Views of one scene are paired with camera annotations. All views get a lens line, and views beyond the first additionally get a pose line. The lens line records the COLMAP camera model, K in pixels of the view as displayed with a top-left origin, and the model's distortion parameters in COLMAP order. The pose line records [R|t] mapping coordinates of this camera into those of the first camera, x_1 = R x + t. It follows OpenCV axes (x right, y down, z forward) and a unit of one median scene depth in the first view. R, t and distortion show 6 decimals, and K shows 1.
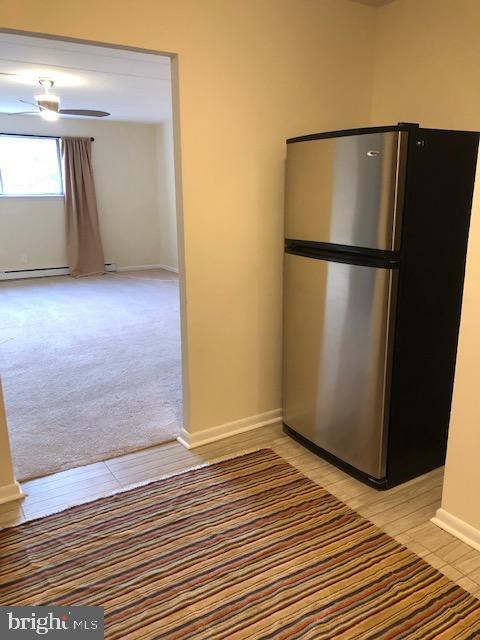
lens RADIAL K [[516.8, 0, 242.4], [0, 516.8, 308.7], [0, 0, 1]] dist [0.000355, 0.003892]
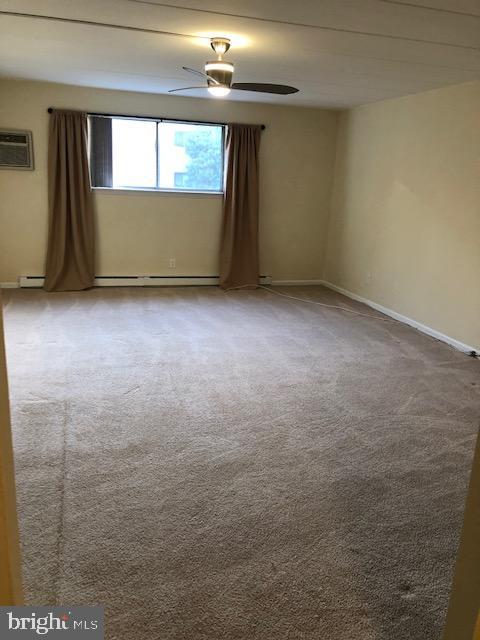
lens RADIAL K [[528.2, 0, 242.7], [0, 528.2, 316.9], [0, 0, 1]] dist [0.084448, -0.113312]
pose [[0.957549, 0.122902, -0.260758, -0.096488], [-0.118096, 0.992417, 0.034083, -0.078816], [0.262970, -0.001842, 0.964802, 0.257306]]
